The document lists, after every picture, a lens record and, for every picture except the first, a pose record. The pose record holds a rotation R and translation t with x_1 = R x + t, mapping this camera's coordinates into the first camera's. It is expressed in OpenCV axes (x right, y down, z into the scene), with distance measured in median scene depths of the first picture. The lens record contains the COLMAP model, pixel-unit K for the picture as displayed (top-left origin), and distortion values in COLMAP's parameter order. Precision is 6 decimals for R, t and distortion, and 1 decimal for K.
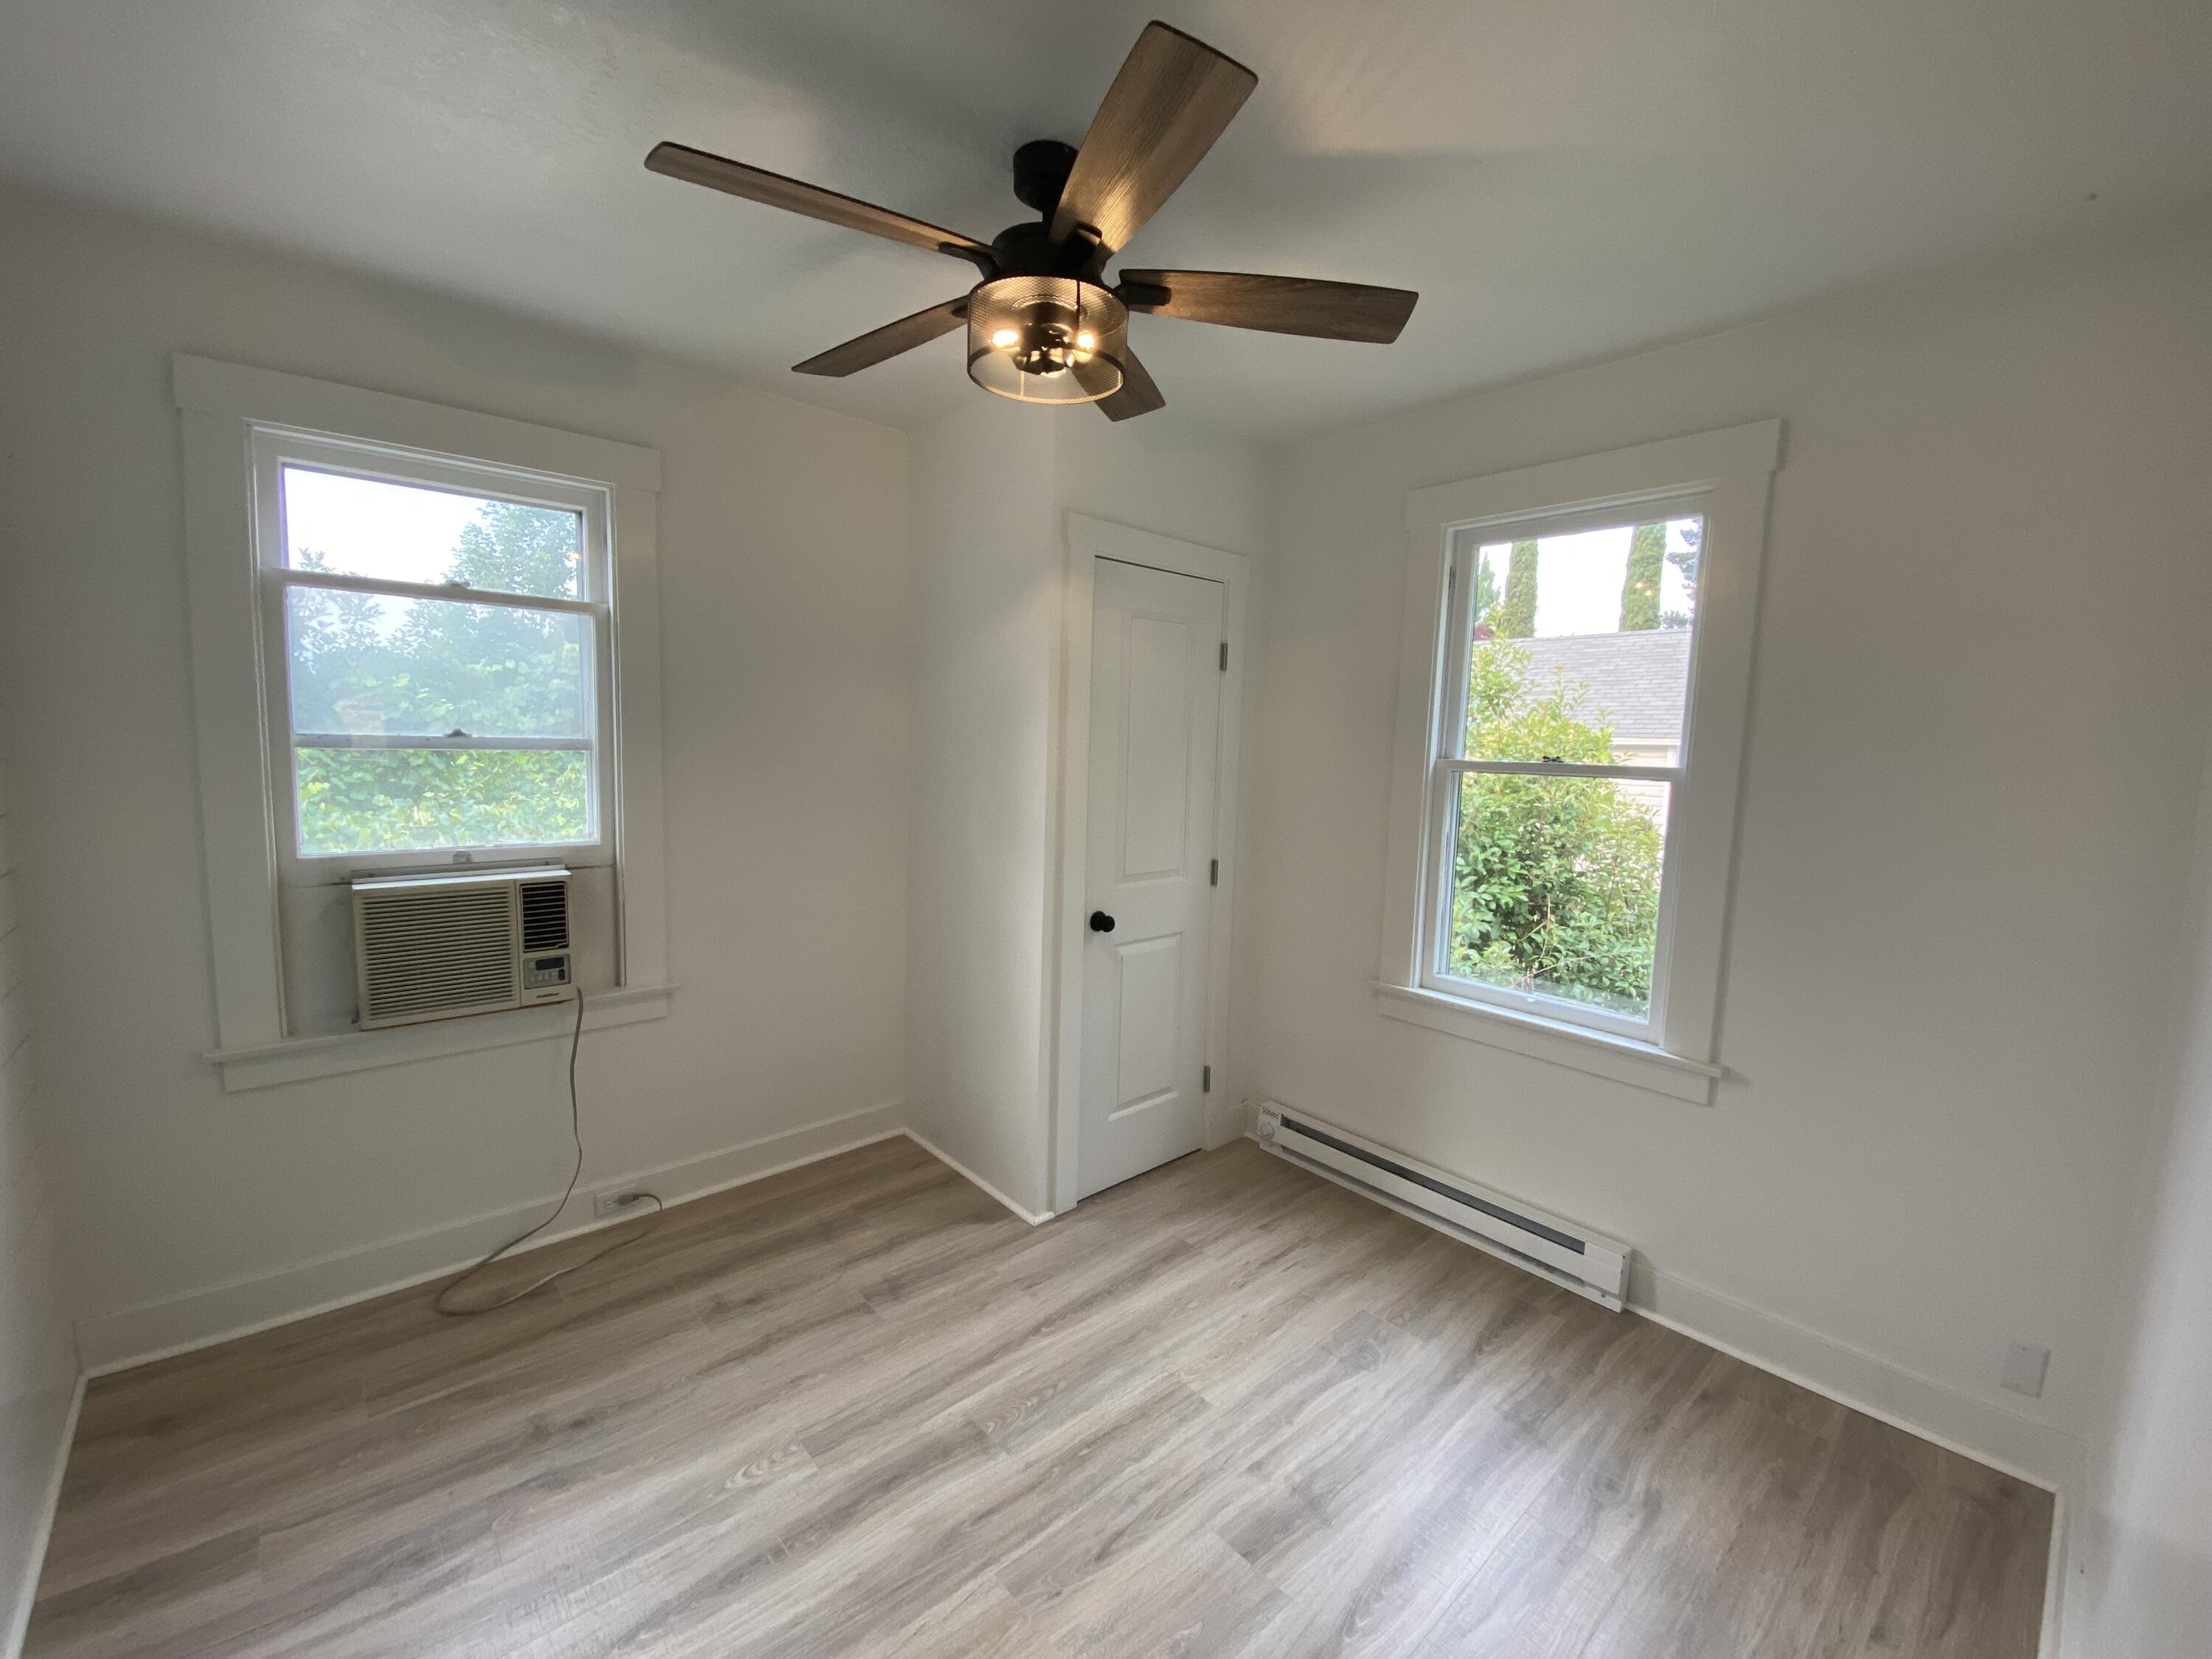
lens RADIAL K [[893.0, 0, 1104.8], [0, 893.0, 835.6], [0, 0, 1]] dist [0.003109, -0.001775]
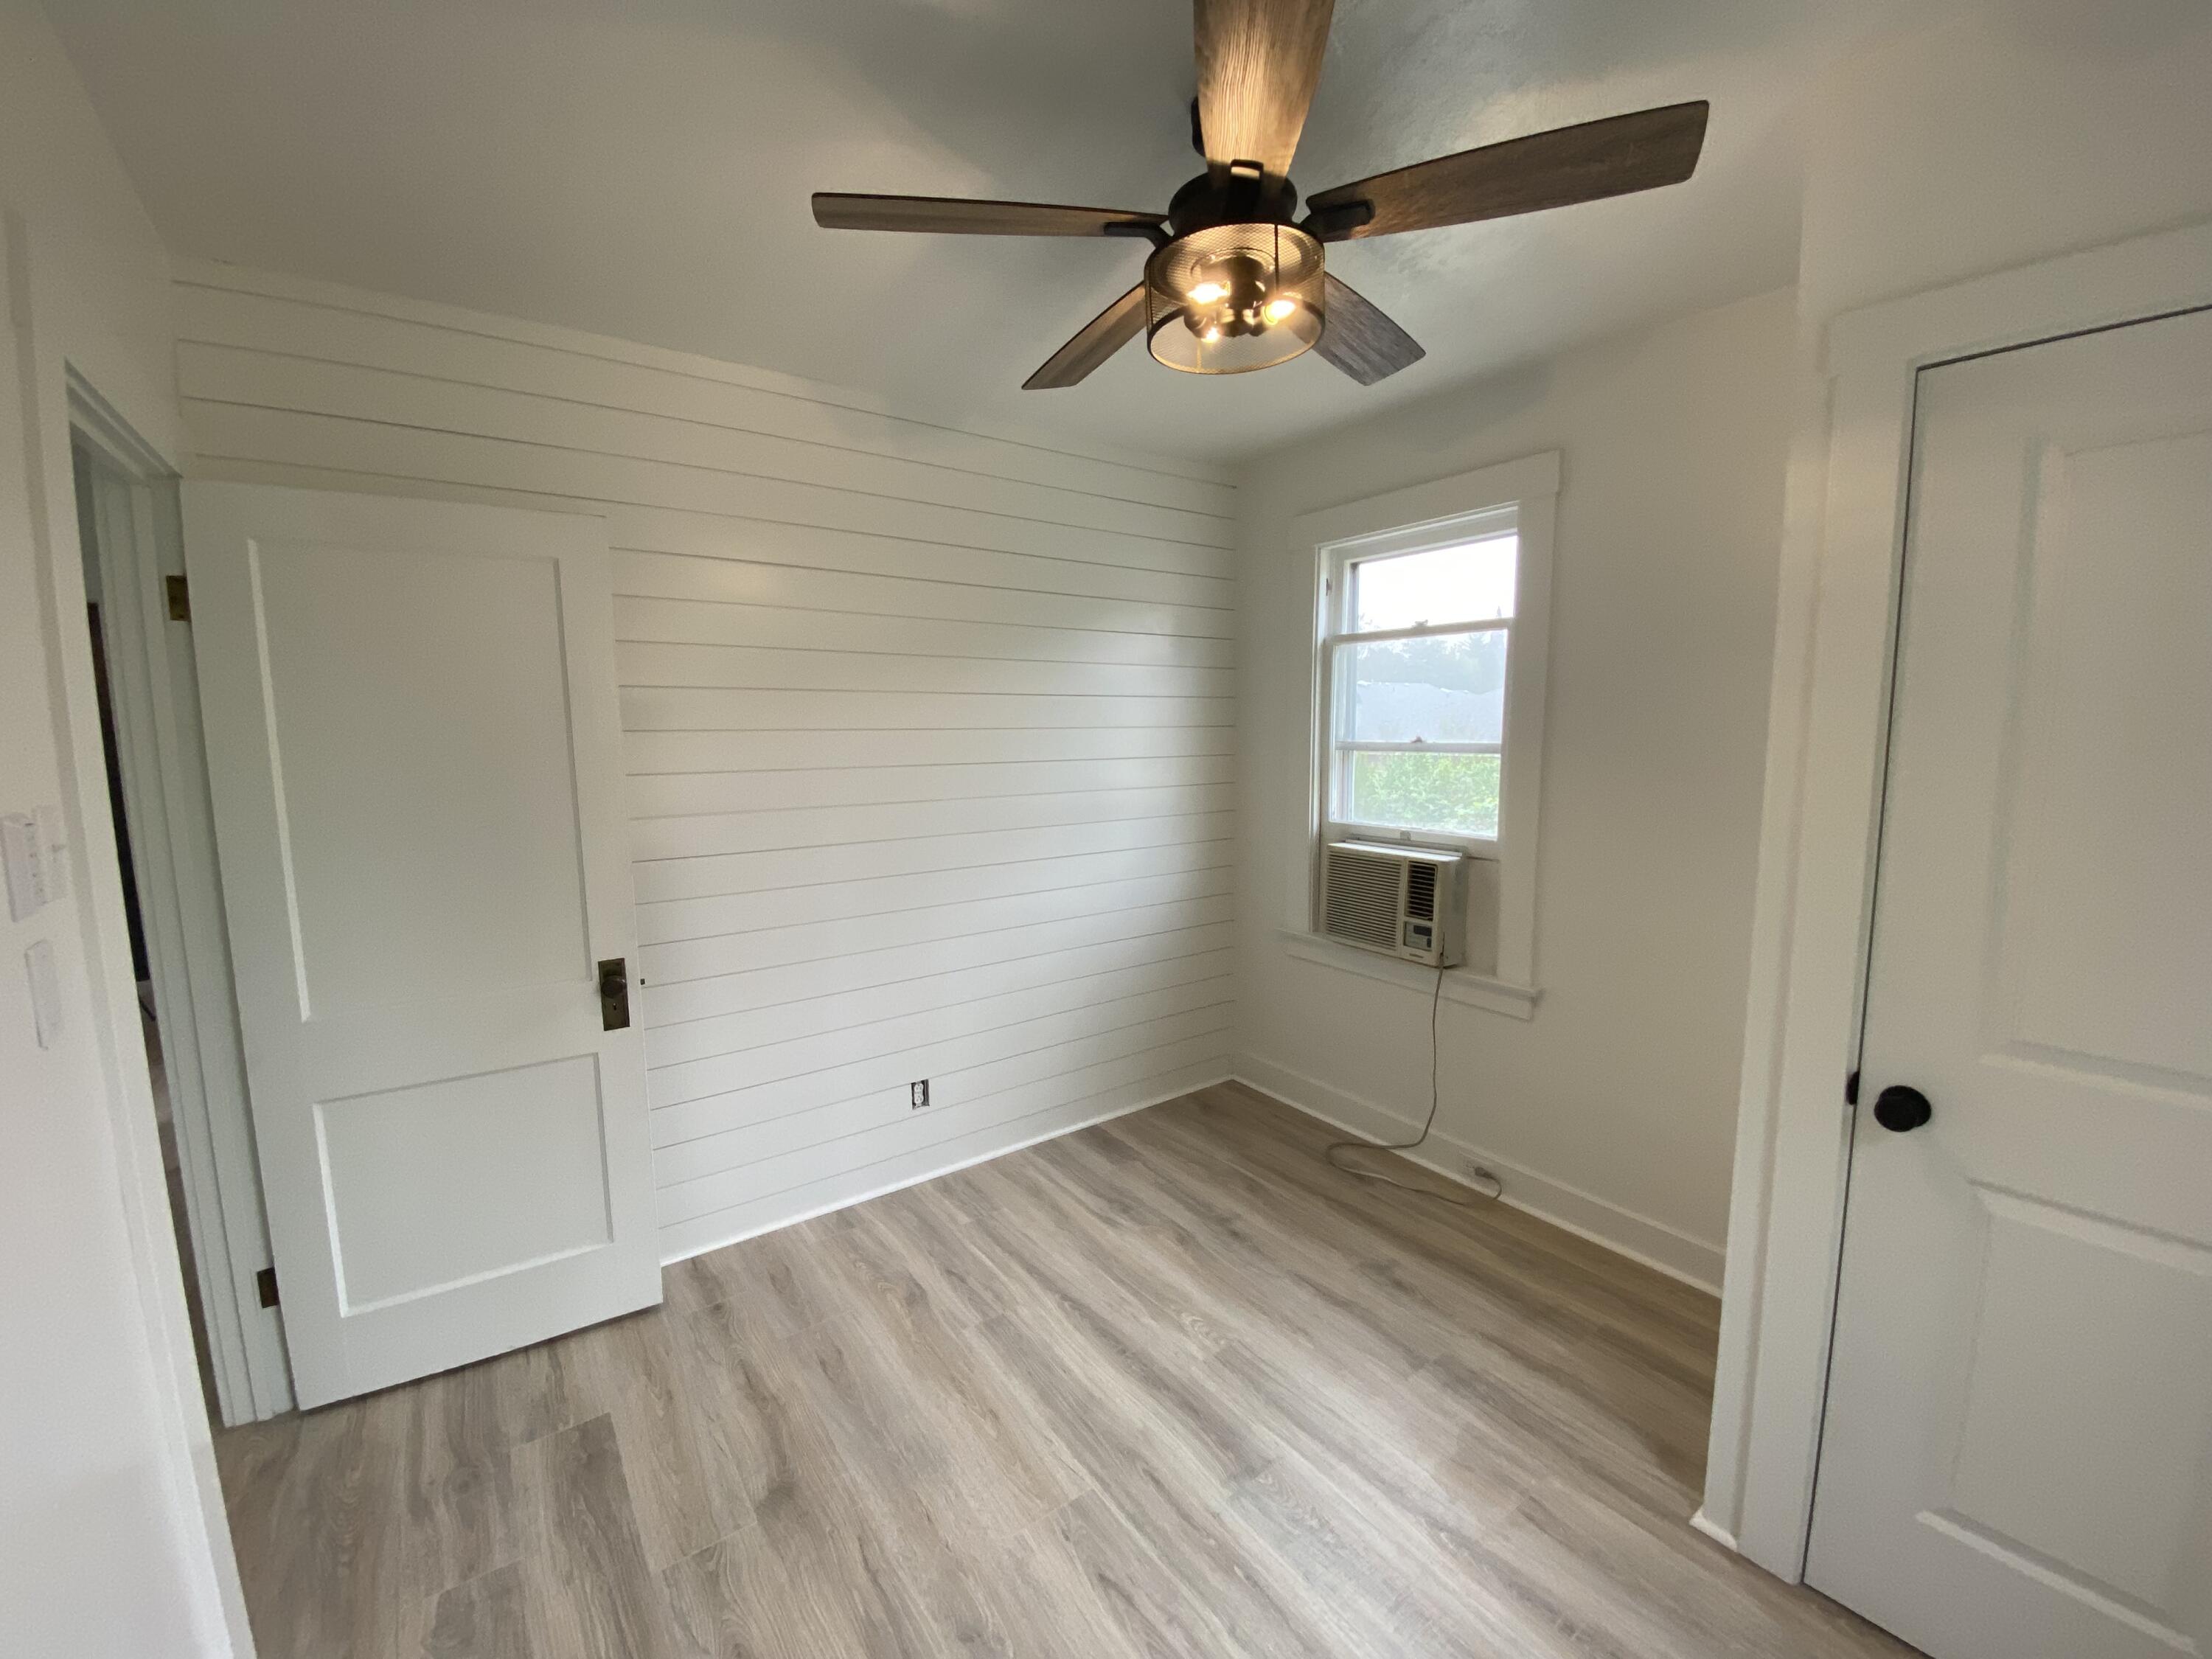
lens RADIAL K [[893.0, 0, 1105.0], [0, 893.0, 823.7], [0, 0, 1]] dist [0.003109, -0.001775]
pose [[-0.080044, 0.090810, -0.992646, 0.695917], [-0.110592, 0.988884, 0.099384, -0.084062], [0.990637, 0.117733, -0.069111, 0.760121]]
